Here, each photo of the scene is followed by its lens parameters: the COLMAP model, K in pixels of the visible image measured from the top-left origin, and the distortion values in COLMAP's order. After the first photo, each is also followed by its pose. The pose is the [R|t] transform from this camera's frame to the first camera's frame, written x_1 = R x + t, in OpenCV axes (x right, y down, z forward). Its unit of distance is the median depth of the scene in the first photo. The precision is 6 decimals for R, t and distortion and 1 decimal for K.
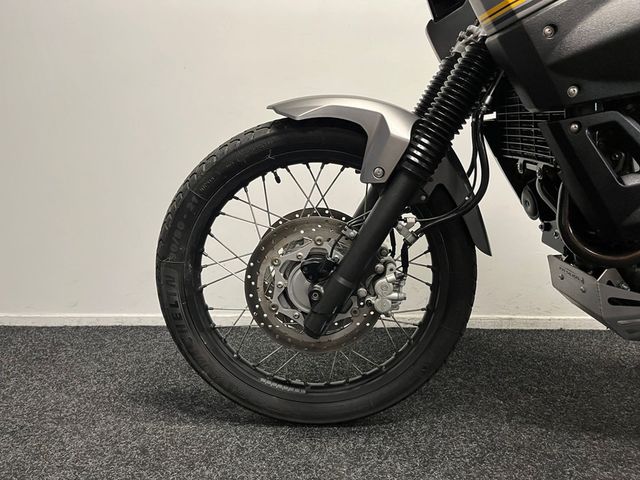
lens RADIAL K [[481.6, 0, 323.8], [0, 481.6, 236.4], [0, 0, 1]] dist [0.075772, -0.102277]
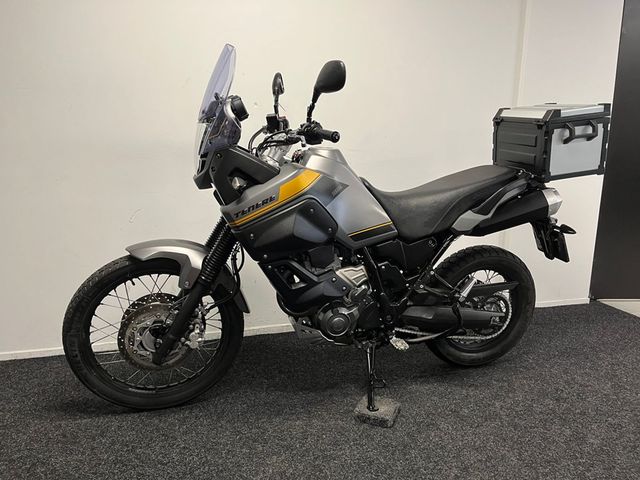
lens RADIAL K [[480.3, 0, 320.0], [0, 480.3, 240.0], [0, 0, 1]] dist [0.082151, -0.106180]
pose [[0.957971, -0.050438, 0.282397, 0.073585], [0.032954, 0.997254, 0.066328, -0.382298], [-0.284967, -0.054235, 0.957002, -0.979951]]
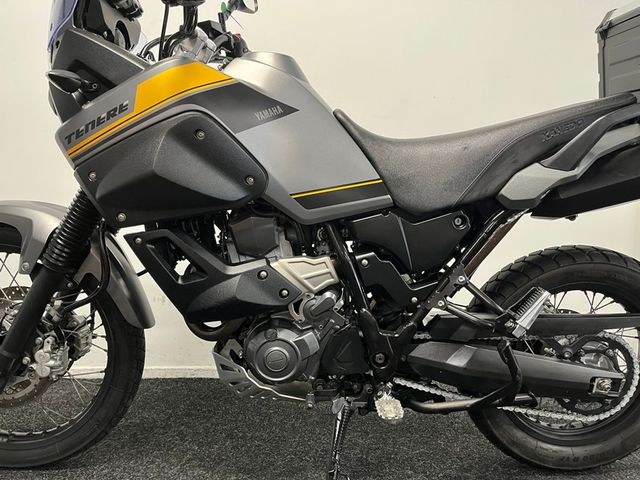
lens RADIAL K [[481.6, 0, 323.8], [0, 481.6, 236.4], [0, 0, 1]] dist [0.075772, -0.102277]
pose [[0.999598, 0.008608, 0.026997, 0.753520], [-0.006808, 0.997791, -0.066078, -0.114443], [-0.027506, 0.065868, 0.997449, -0.265375]]
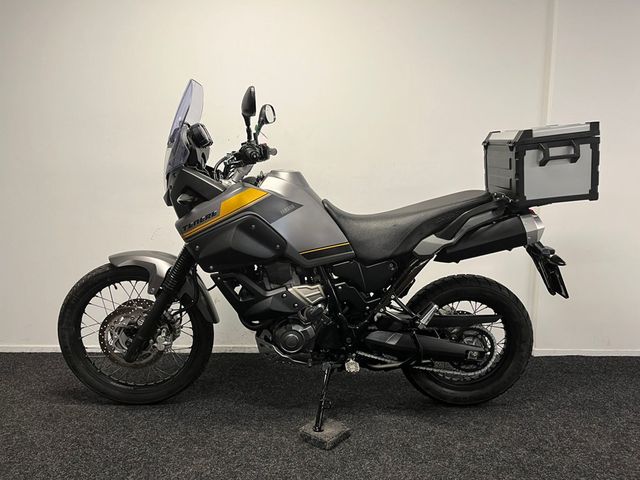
lens RADIAL K [[480.3, 0, 320.0], [0, 480.3, 240.0], [0, 0, 1]] dist [0.082151, -0.106180]
pose [[0.999788, 0.004500, 0.020099, 0.754247], [-0.004107, 0.999800, -0.019565, -0.288041], [-0.020183, 0.019479, 0.999607, -1.159257]]
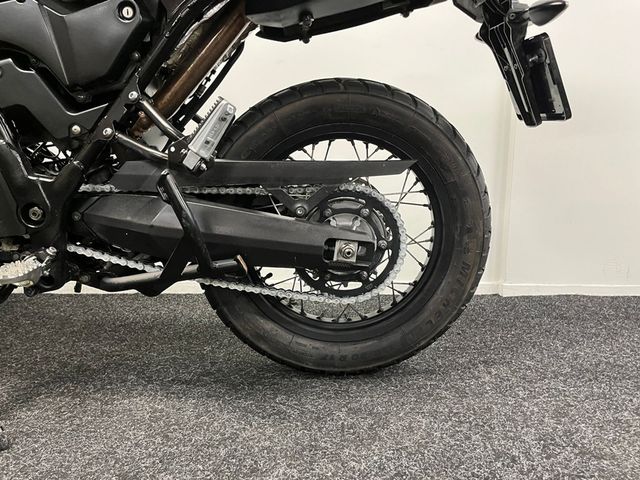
lens RADIAL K [[481.6, 0, 323.8], [0, 481.6, 236.4], [0, 0, 1]] dist [0.075772, -0.102277]
pose [[0.998641, 0.006683, 0.051688, 1.361110], [-0.006431, 0.999967, -0.005055, 0.133604], [-0.051720, 0.004715, 0.998650, 0.033848]]
